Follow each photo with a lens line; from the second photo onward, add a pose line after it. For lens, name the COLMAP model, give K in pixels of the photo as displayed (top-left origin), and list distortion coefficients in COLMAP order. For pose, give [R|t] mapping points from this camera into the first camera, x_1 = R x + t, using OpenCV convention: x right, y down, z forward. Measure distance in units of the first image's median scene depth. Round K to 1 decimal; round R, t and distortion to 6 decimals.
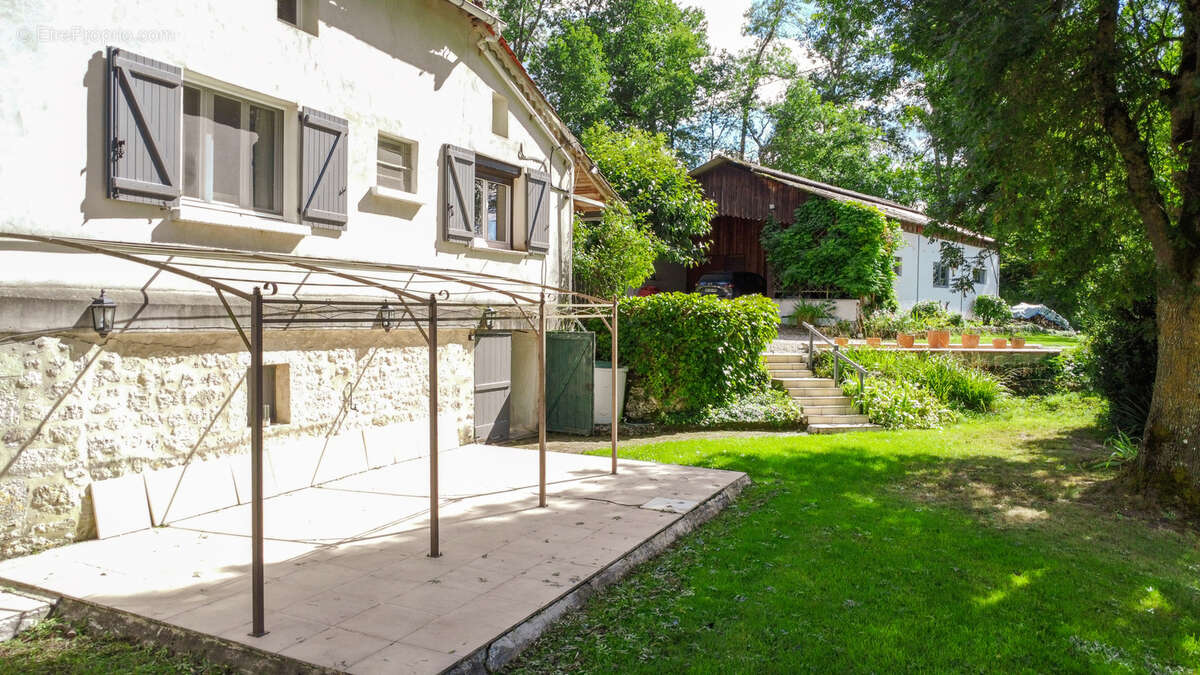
lens RADIAL K [[865.1, 0, 601.5], [0, 865.1, 334.9], [0, 0, 1]] dist [-0.042161, 0.001614]
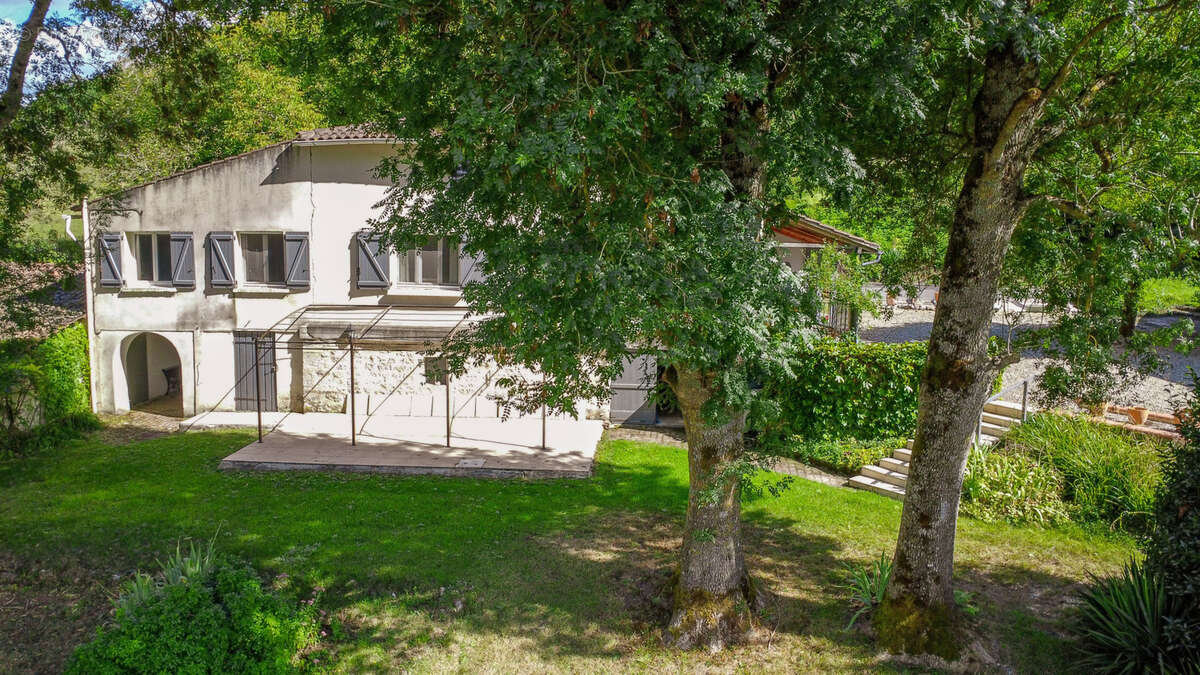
lens RADIAL K [[865.1, 0, 600.0], [0, 865.1, 337.3], [0, 0, 1]] dist [-0.042161, 0.001614]
pose [[0.337255, 0.108917, -0.935092, 2.106908], [-0.035972, 0.994050, 0.102810, -0.300697], [0.940726, -0.001036, 0.339166, 0.754332]]
